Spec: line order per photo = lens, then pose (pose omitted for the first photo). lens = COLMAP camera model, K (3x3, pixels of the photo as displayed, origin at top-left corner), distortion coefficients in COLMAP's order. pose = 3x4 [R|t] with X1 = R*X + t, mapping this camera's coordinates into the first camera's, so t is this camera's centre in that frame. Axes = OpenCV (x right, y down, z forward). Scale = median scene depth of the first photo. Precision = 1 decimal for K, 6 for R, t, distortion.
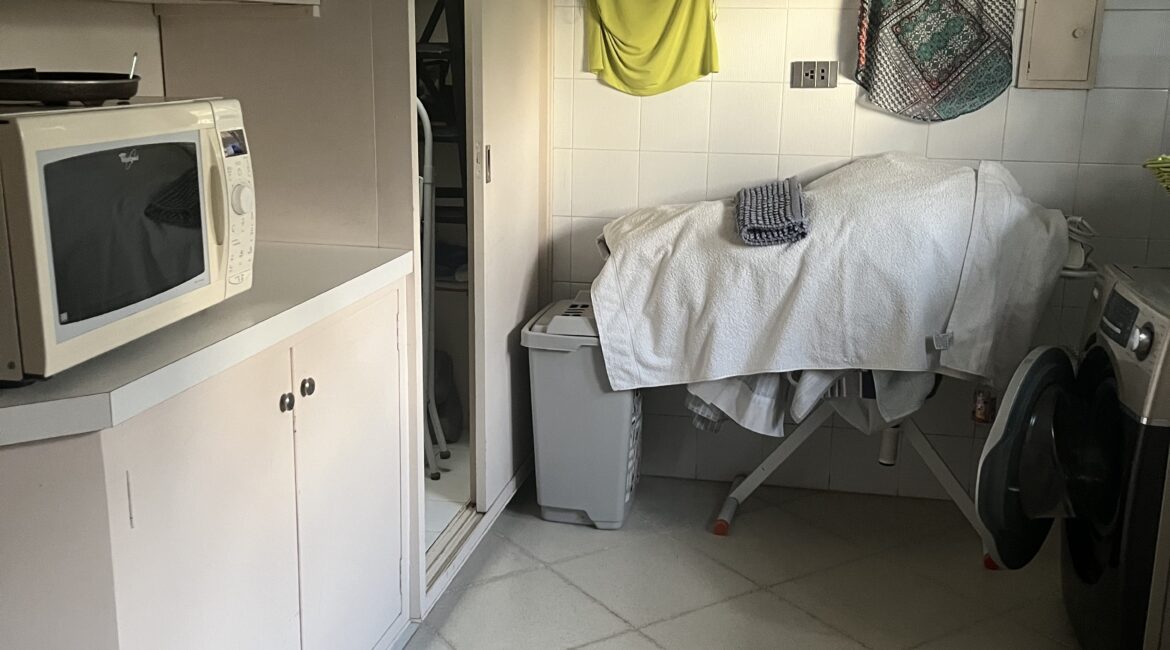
lens RADIAL K [[1177.0, 0, 587.9], [0, 1177.0, 336.0], [0, 0, 1]] dist [0.079404, -0.197338]
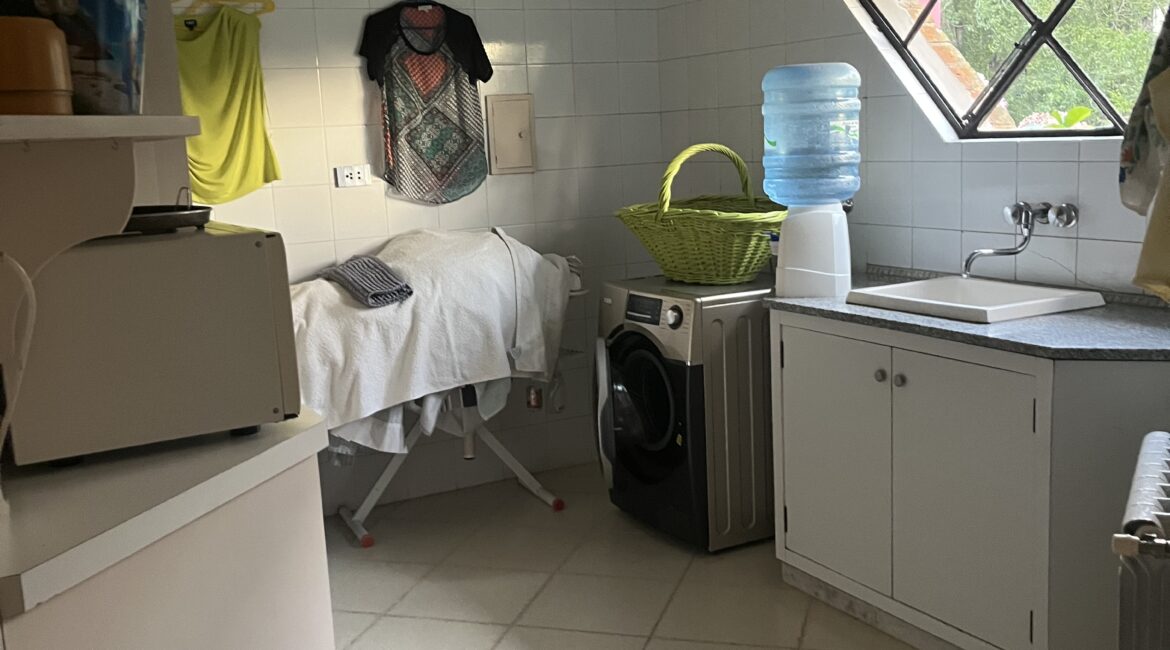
lens RADIAL K [[1177.0, 0, 587.9], [0, 1177.0, 336.0], [0, 0, 1]] dist [0.079404, -0.197338]
pose [[0.761545, -0.160366, 0.627959, -0.485045], [0.211734, 0.977301, -0.007197, 0.012218], [-0.612551, 0.138441, 0.778213, -0.137066]]
